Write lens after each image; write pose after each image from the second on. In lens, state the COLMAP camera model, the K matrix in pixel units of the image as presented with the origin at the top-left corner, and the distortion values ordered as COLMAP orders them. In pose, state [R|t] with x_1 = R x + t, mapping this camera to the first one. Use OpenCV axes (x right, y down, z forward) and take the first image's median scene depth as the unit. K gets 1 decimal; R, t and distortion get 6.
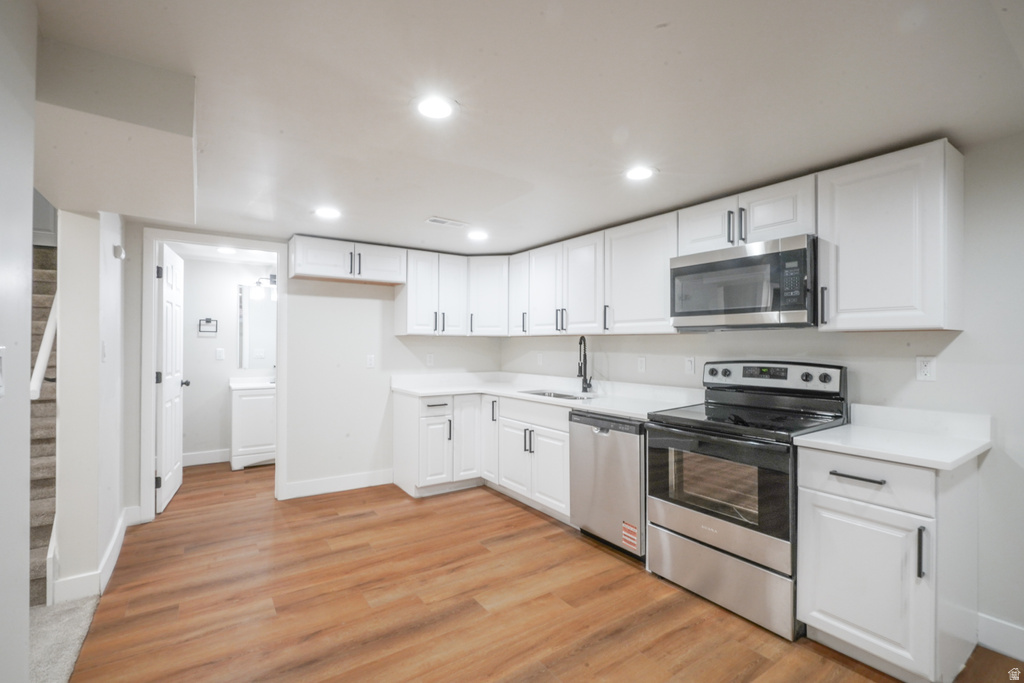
lens RADIAL K [[465.1, 0, 505.3], [0, 465.1, 343.3], [0, 0, 1]] dist [0.002292, 0.000177]
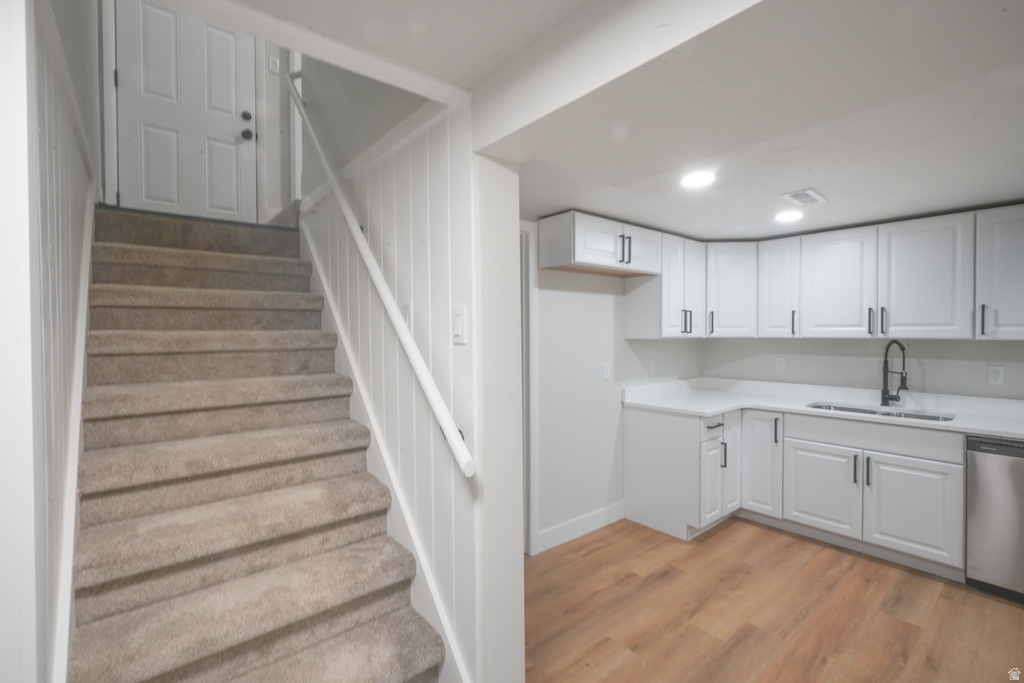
lens RADIAL K [[465.1, 0, 519.2], [0, 465.1, 339.0], [0, 0, 1]] dist [0.002292, 0.000177]
pose [[0.994338, -0.009919, 0.105796, -0.574834], [0.008273, 0.999838, 0.015992, -0.034354], [-0.105938, -0.015027, 0.994259, 0.234045]]
